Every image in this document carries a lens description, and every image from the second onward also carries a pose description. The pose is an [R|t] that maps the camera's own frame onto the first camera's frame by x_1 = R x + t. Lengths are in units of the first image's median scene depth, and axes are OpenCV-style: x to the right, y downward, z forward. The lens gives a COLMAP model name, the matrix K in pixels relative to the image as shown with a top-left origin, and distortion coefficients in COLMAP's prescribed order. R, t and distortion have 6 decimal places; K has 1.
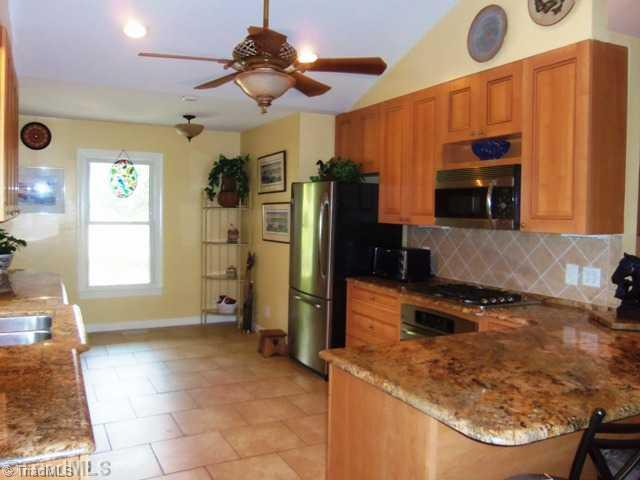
lens RADIAL K [[539.4, 0, 320.0], [0, 539.4, 240.0], [0, 0, 1]] dist [-0.004429, 0.005316]
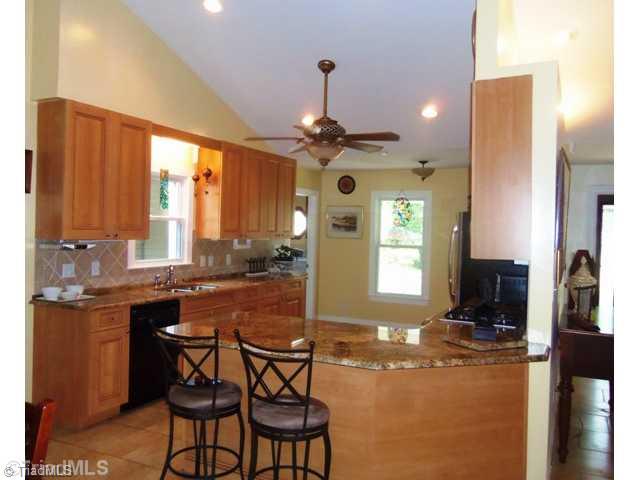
lens RADIAL K [[539.4, 0, 320.0], [0, 539.4, 240.0], [0, 0, 1]] dist [-0.004429, 0.005316]
pose [[0.607100, 0.017624, -0.794430, 0.627573], [-0.062581, 0.997709, -0.025690, -0.000623], [0.792157, 0.065312, 0.606812, 0.064261]]
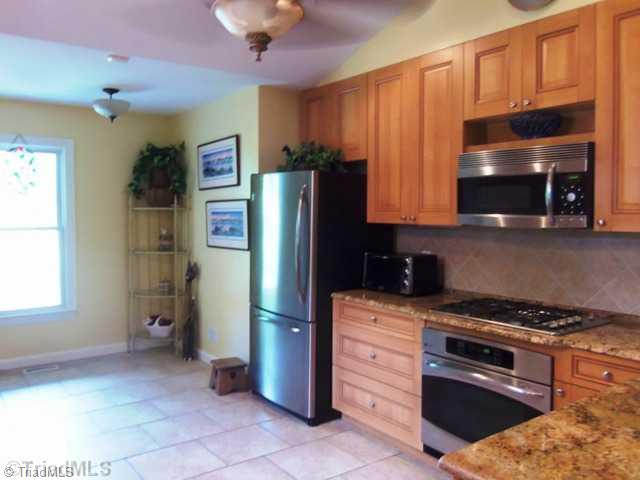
lens RADIAL K [[539.4, 0, 320.0], [0, 539.4, 240.0], [0, 0, 1]] dist [-0.004429, 0.005316]
pose [[0.985817, -0.023887, 0.166114, -0.082592], [0.023781, 0.999714, 0.002626, -0.008479], [-0.166129, 0.001362, 0.986103, 0.191084]]
